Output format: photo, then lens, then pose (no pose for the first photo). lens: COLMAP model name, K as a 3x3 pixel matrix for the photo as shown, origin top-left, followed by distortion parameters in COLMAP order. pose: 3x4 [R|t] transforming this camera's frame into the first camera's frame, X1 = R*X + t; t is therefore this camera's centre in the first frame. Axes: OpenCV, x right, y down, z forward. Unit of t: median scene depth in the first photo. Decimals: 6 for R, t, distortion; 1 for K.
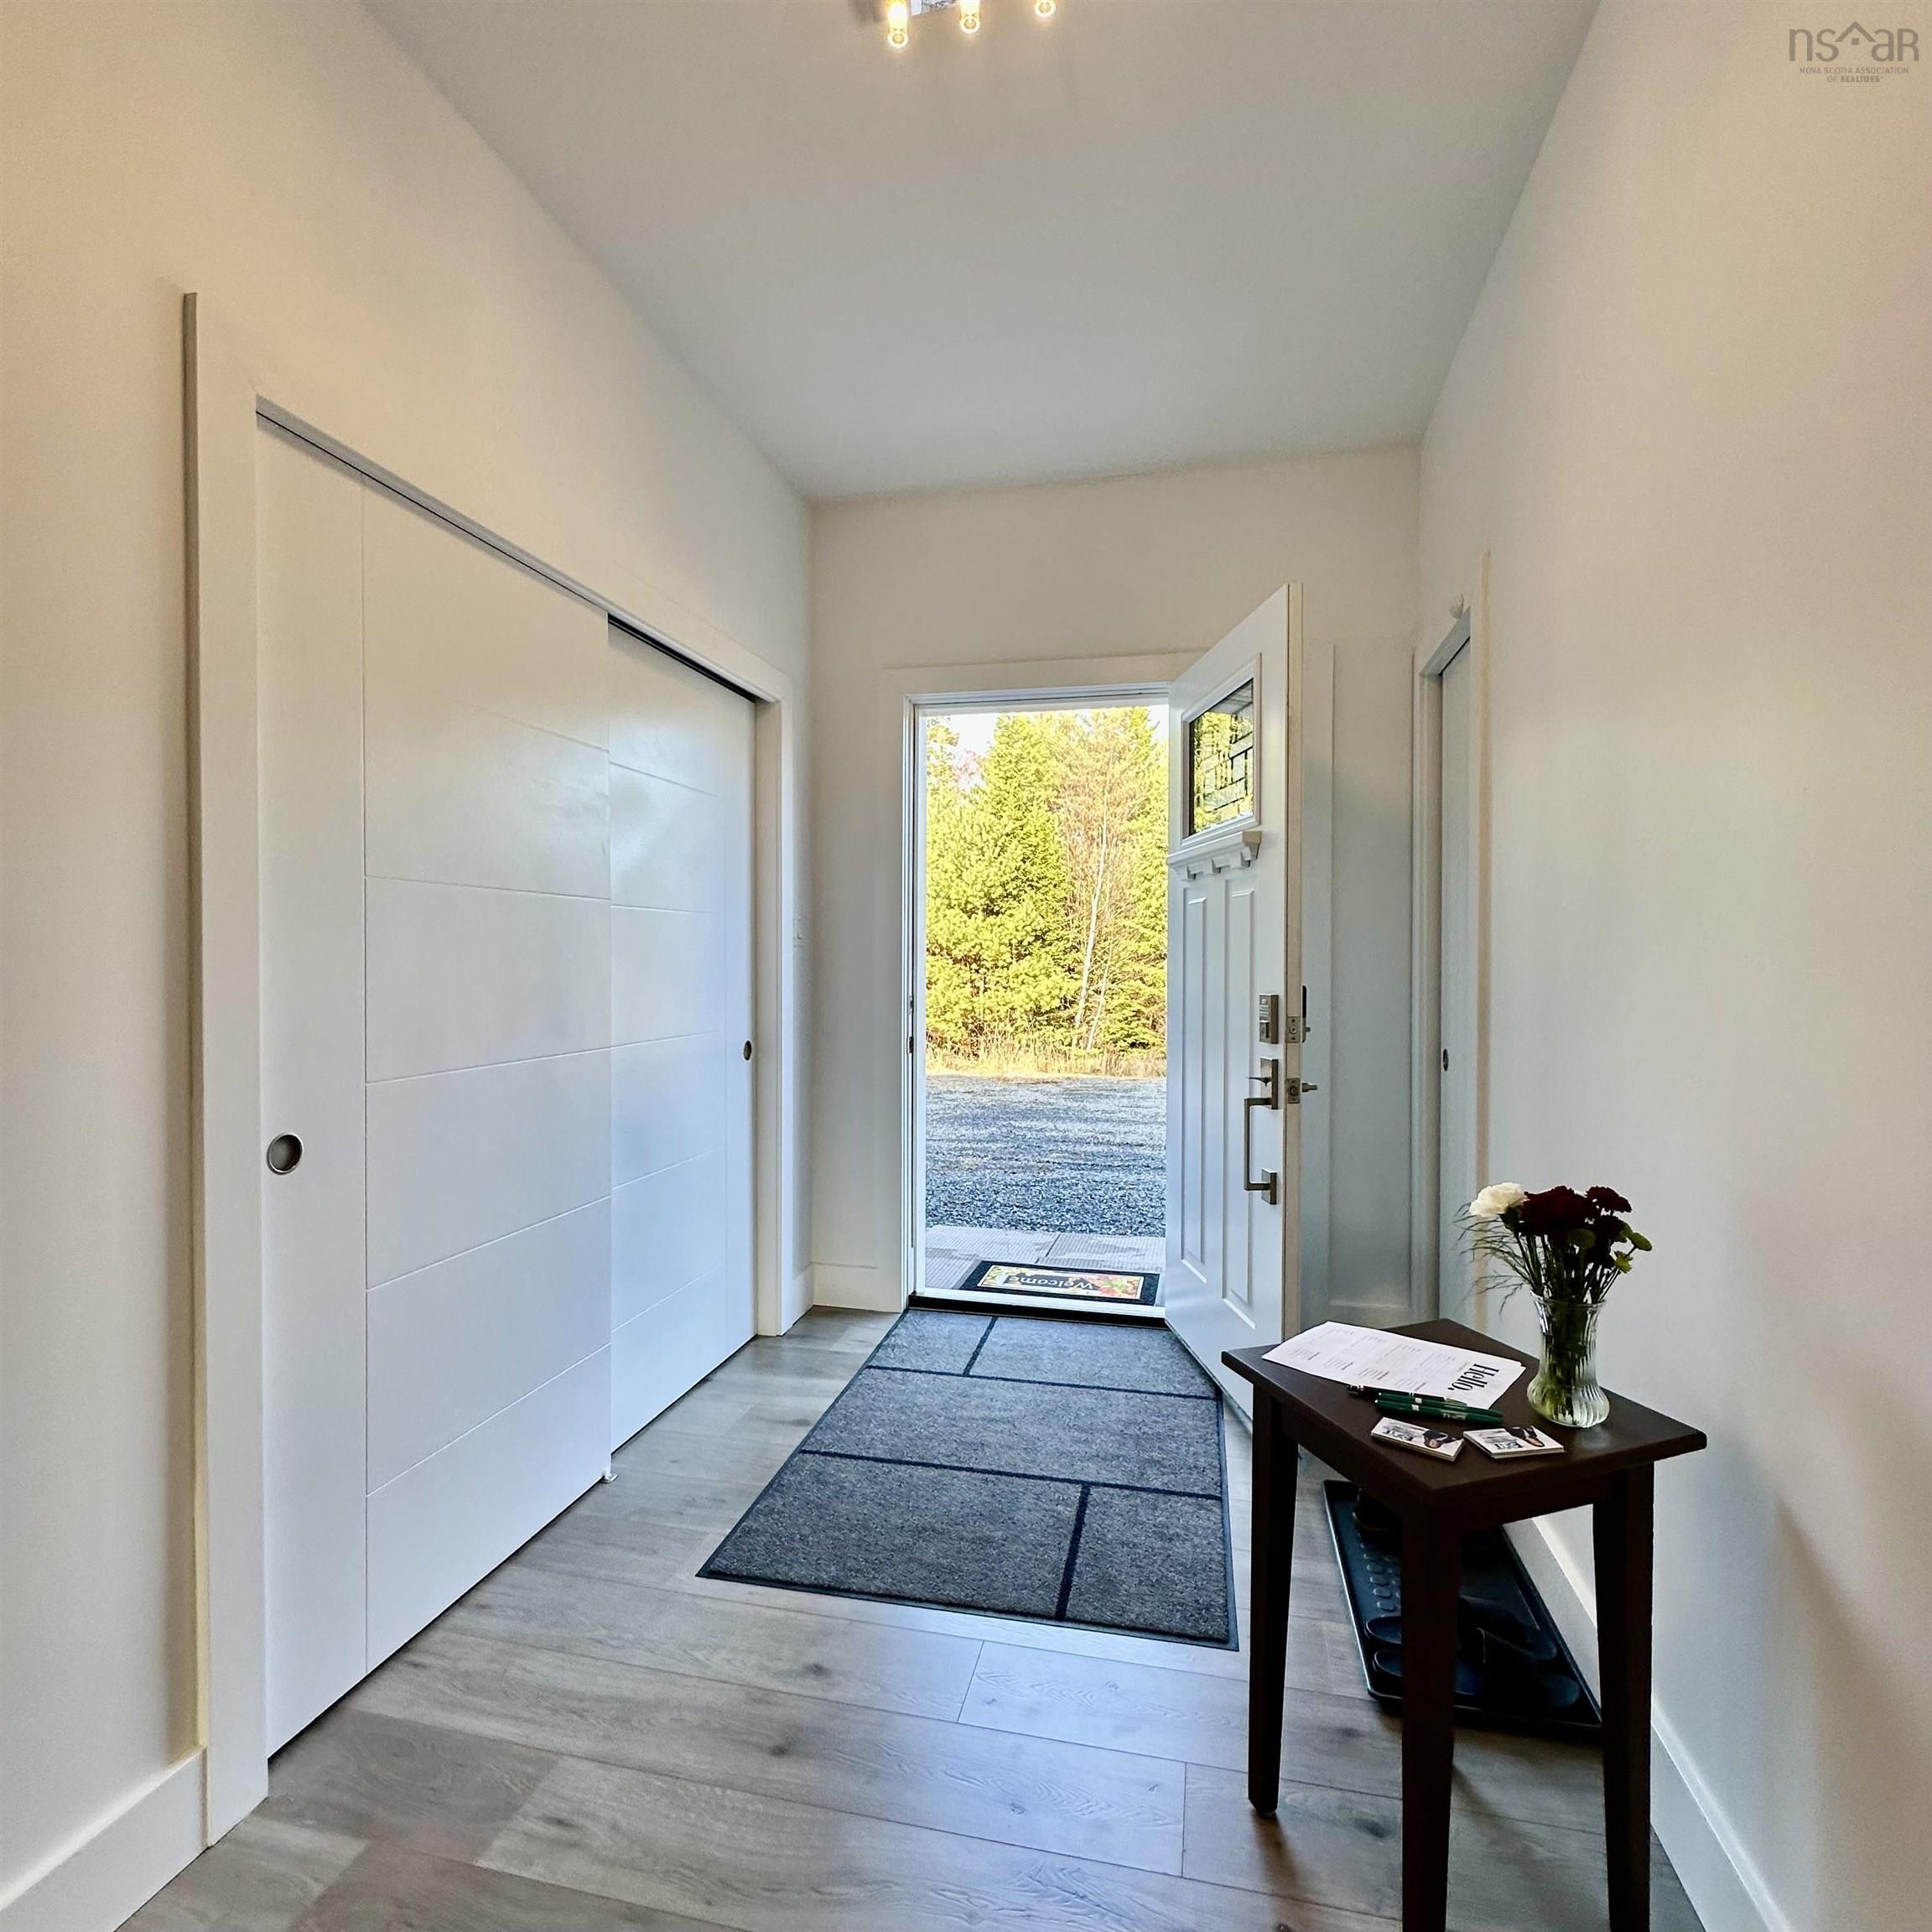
lens RADIAL K [[1024.4, 0, 968.1], [0, 1024.4, 962.9], [0, 0, 1]] dist [-0.006497, 0.003643]
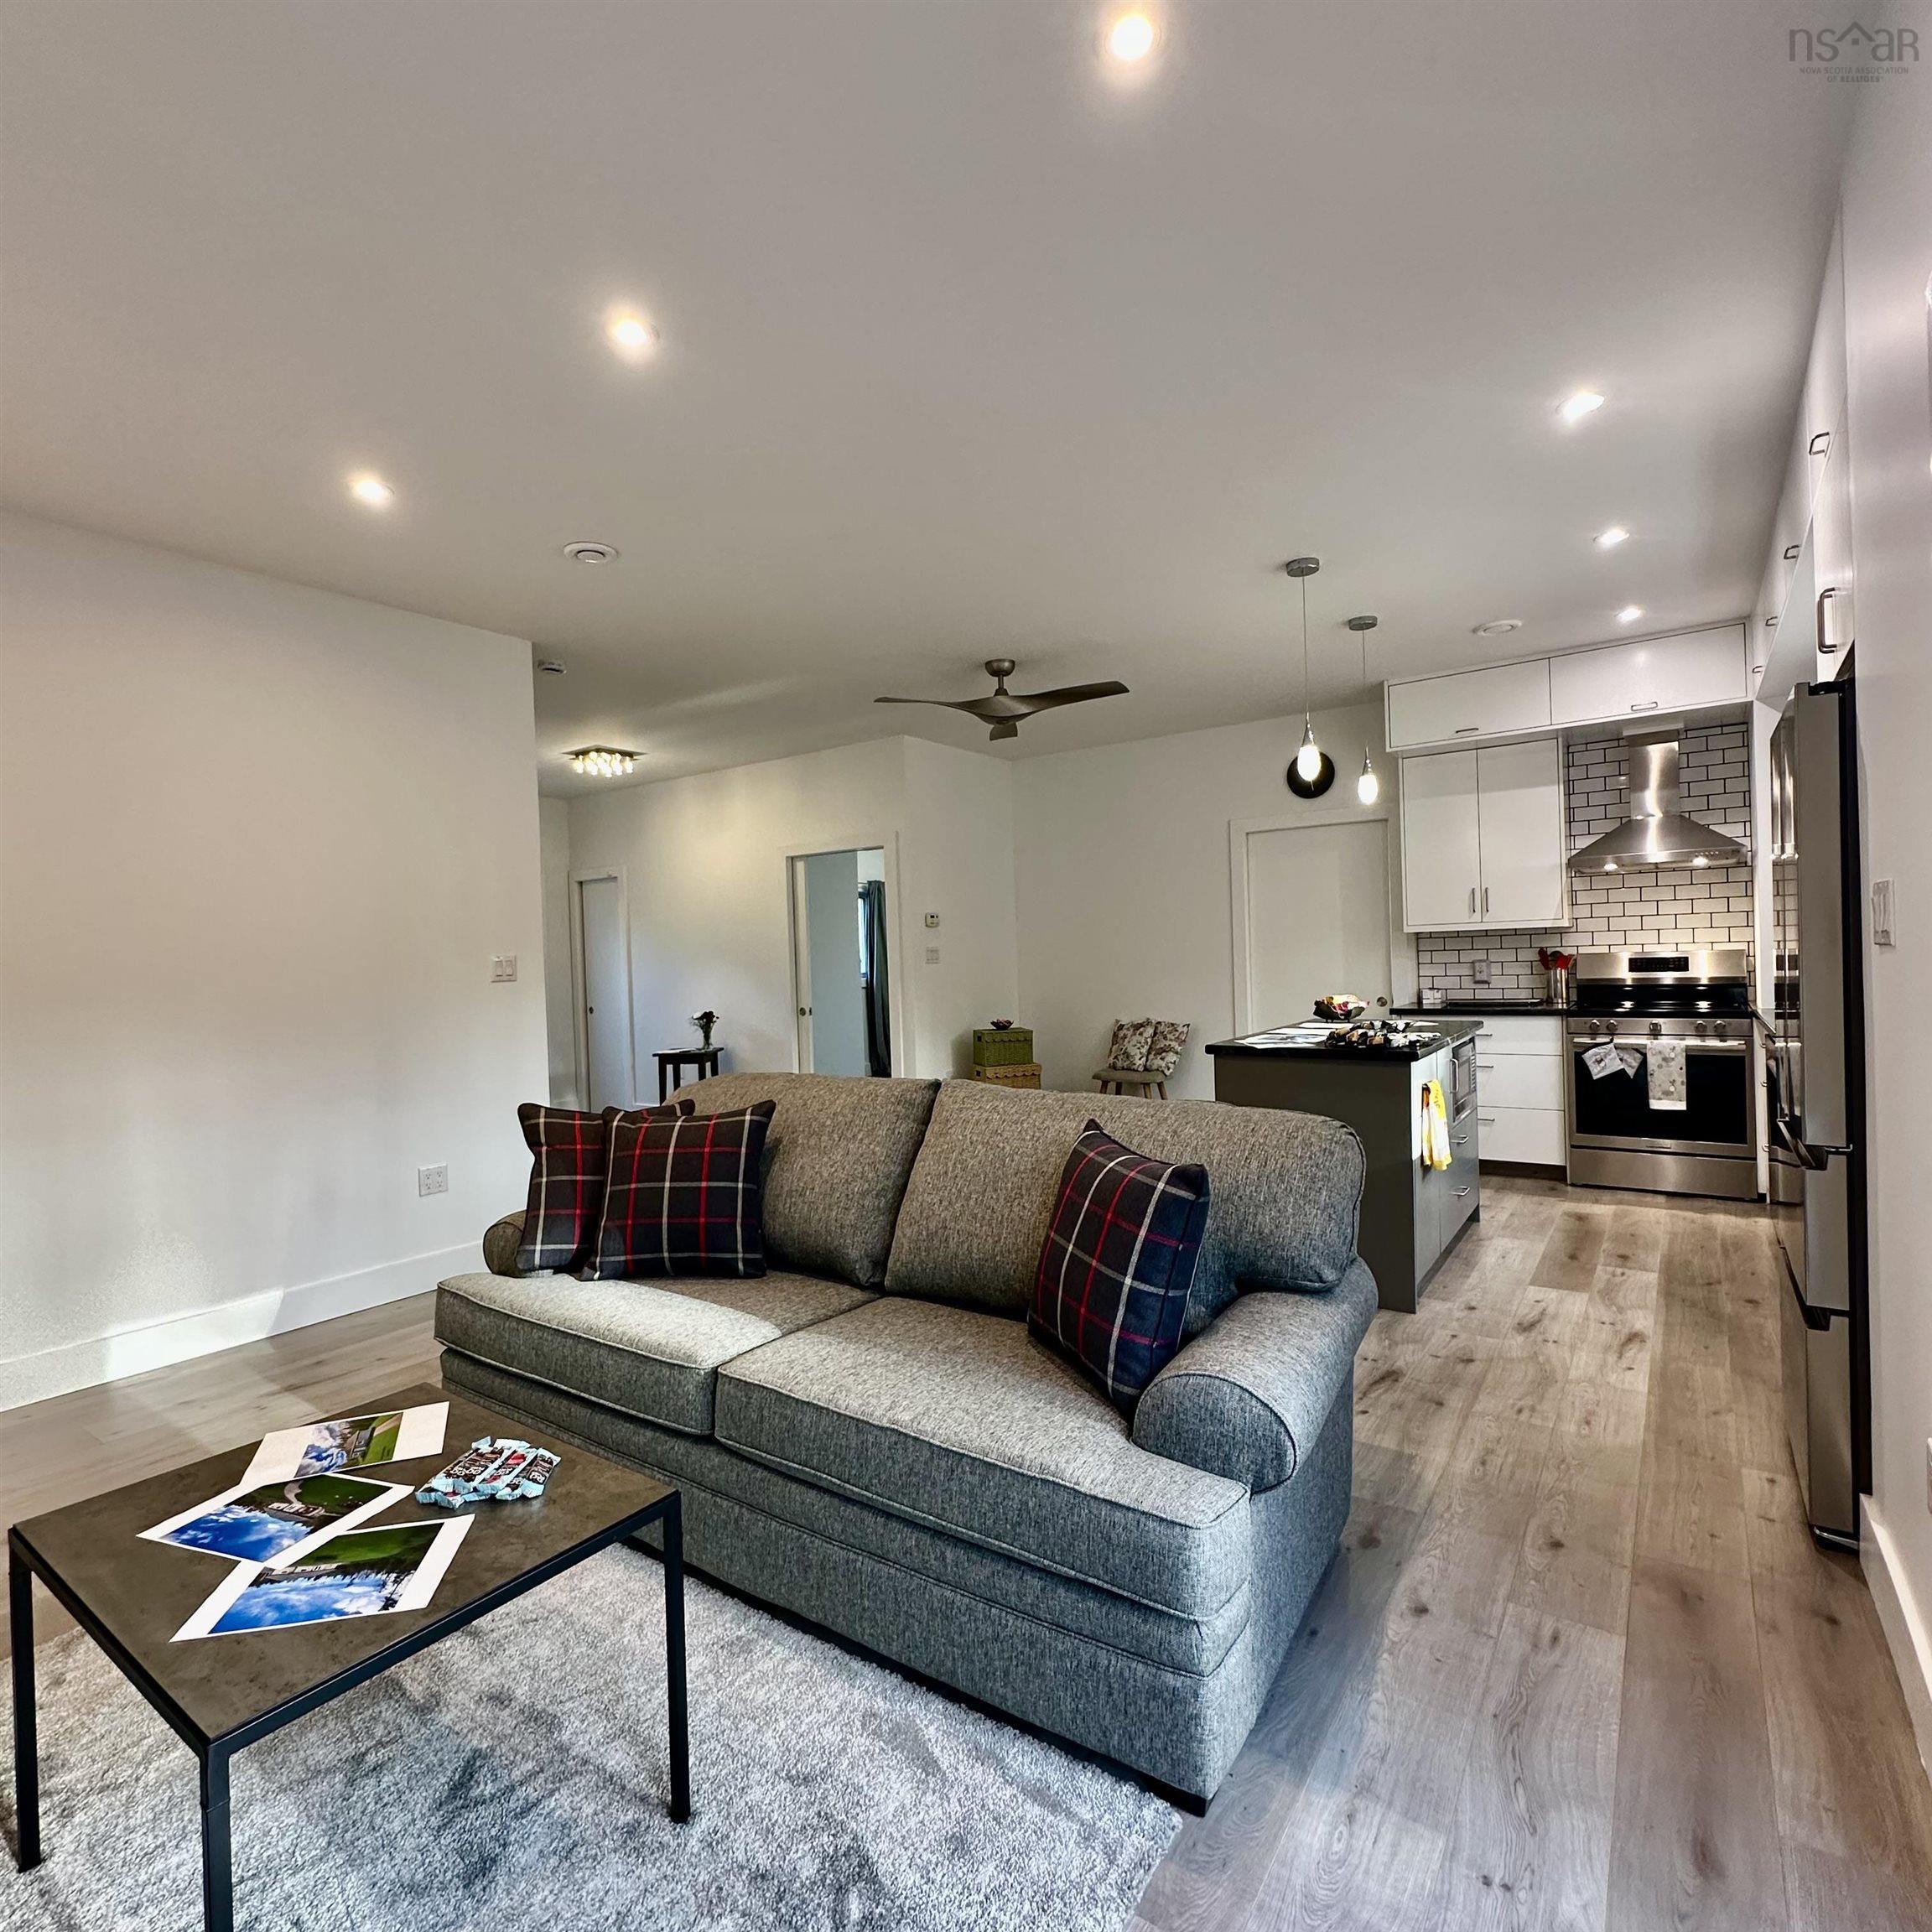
lens RADIAL K [[1024.4, 0, 976.7], [0, 1024.4, 969.2], [0, 0, 1]] dist [-0.006497, 0.003643]
pose [[0.368362, -0.023800, 0.929378, -4.509598], [0.040062, 0.999150, 0.009708, -0.029813], [-0.928819, 0.033656, 0.369002, -2.772015]]
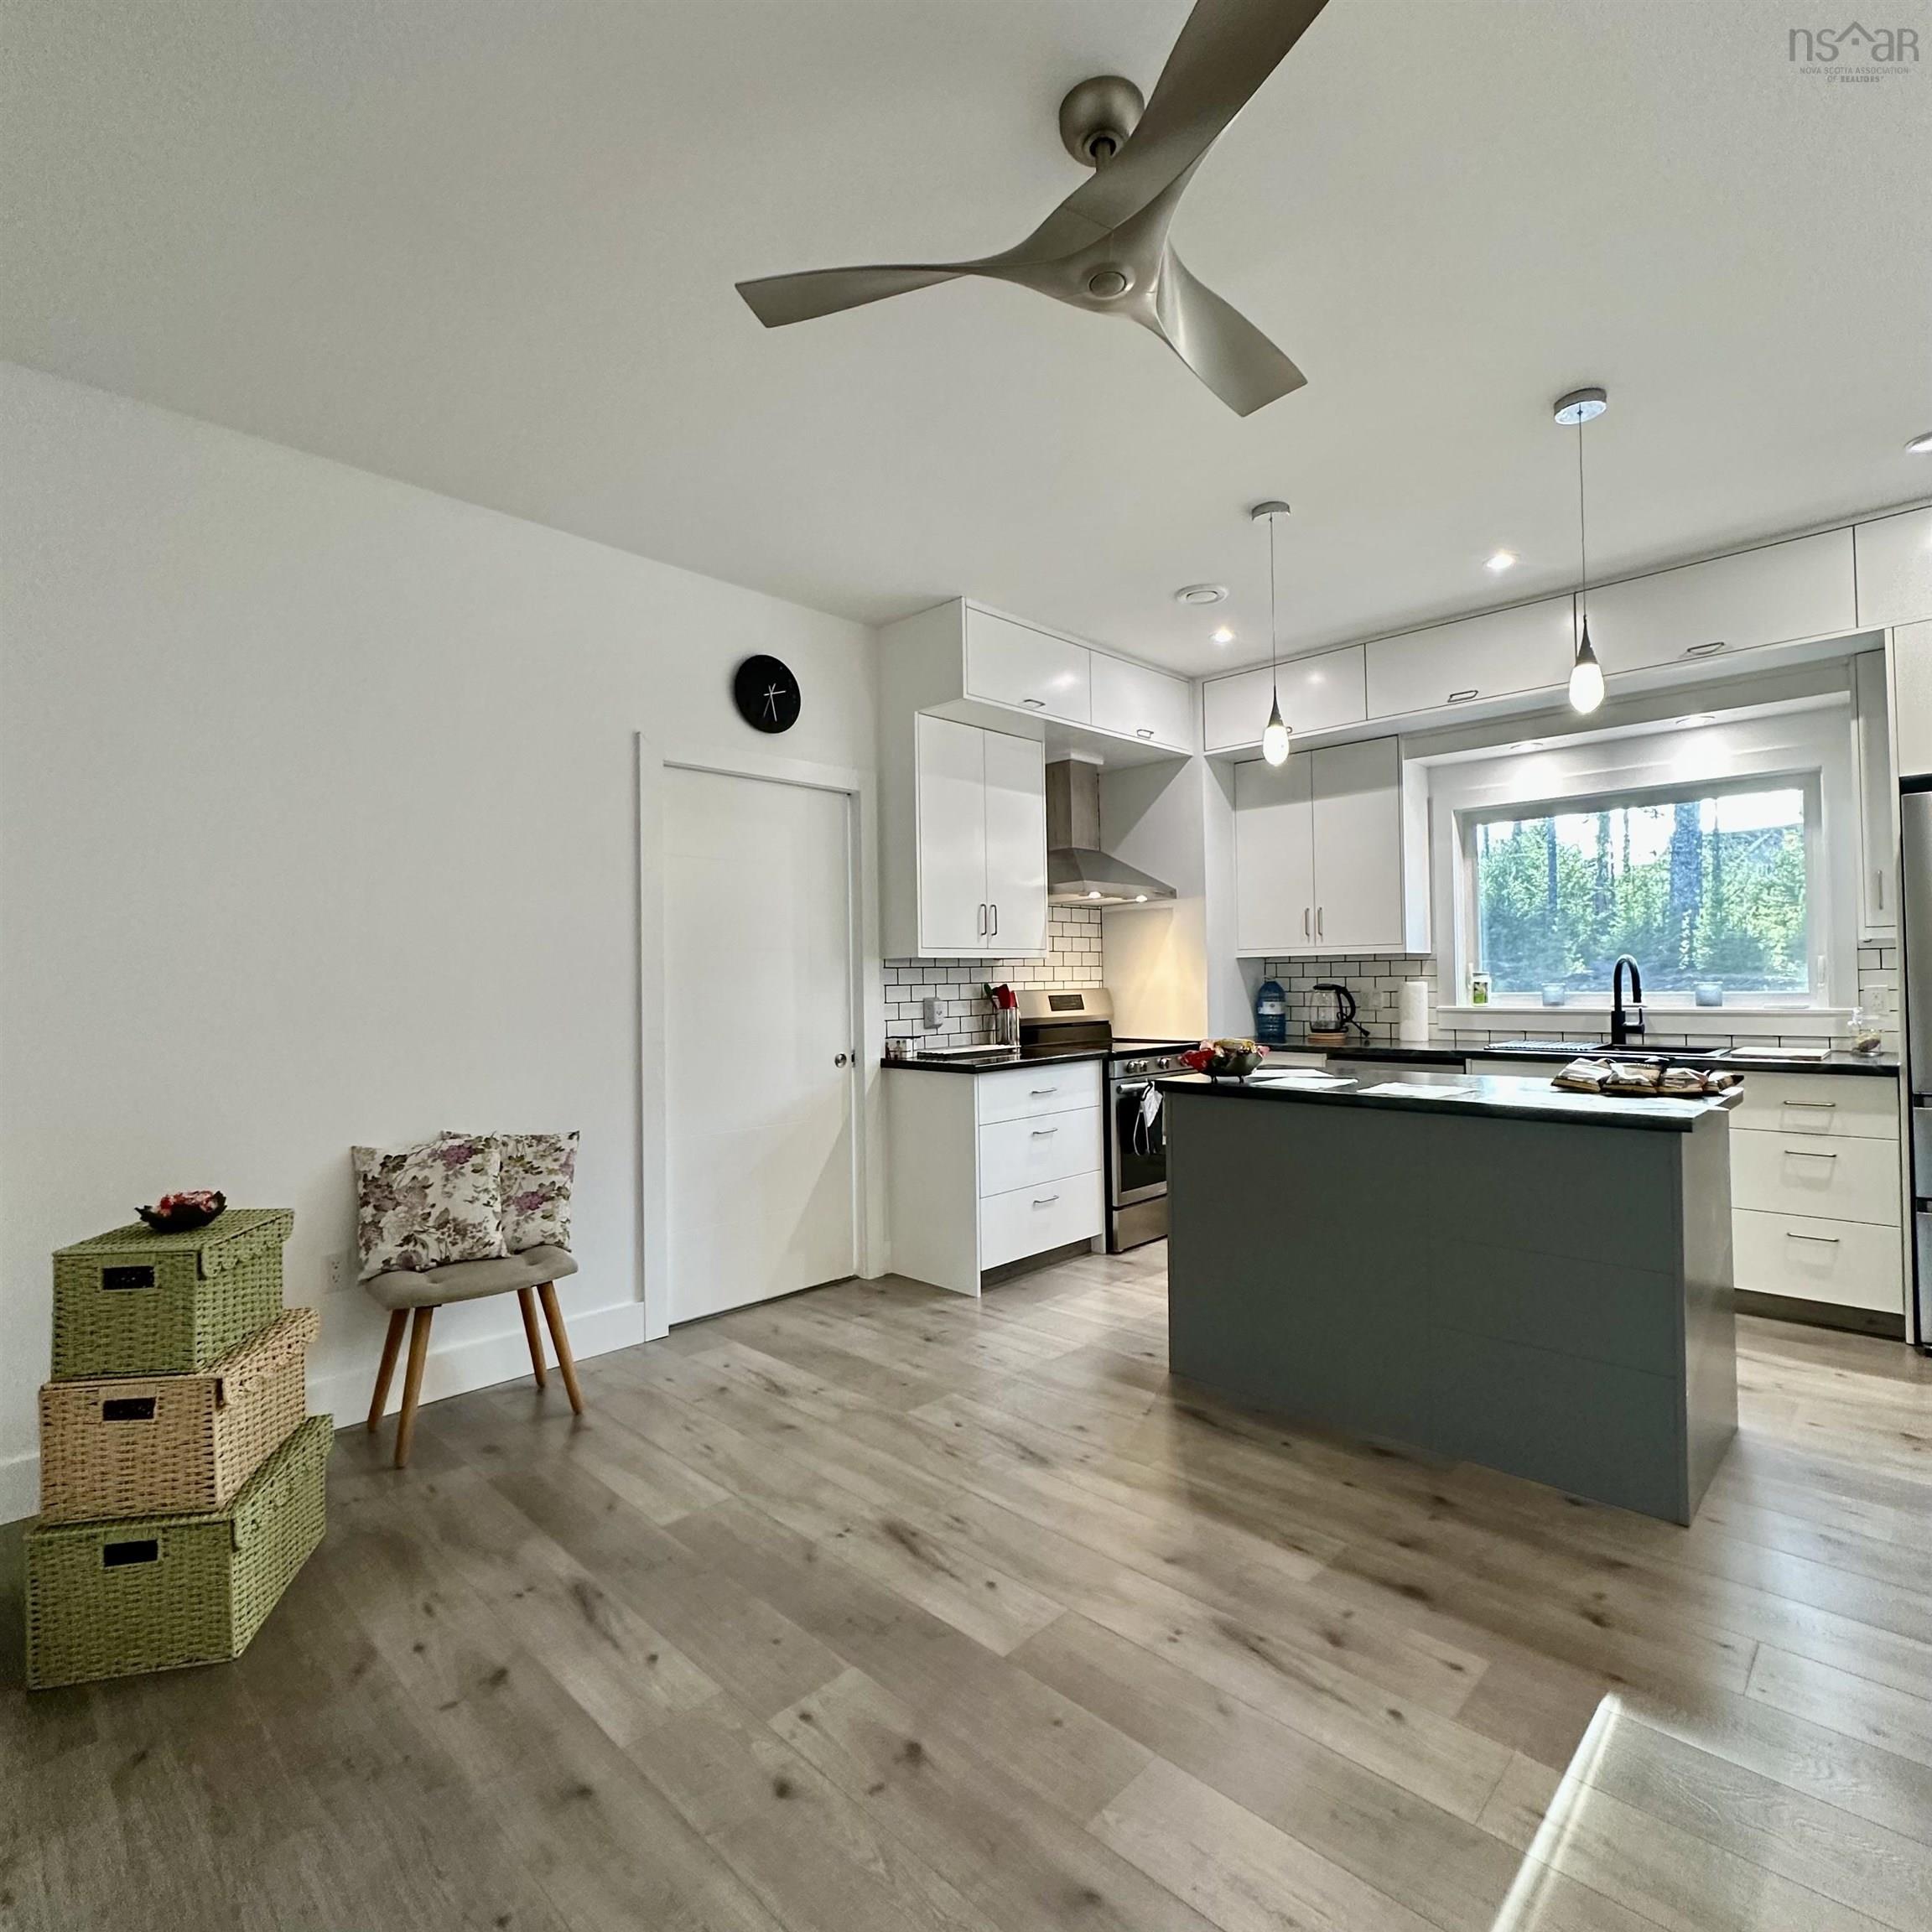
lens RADIAL K [[1024.4, 0, 971.5], [0, 1024.4, 964.6], [0, 0, 1]] dist [-0.006497, 0.003643]
pose [[-0.856730, 0.021009, 0.515337, -1.159049], [0.020161, 0.999771, -0.007242, -0.023731], [-0.515371, 0.004186, -0.856957, -0.038471]]
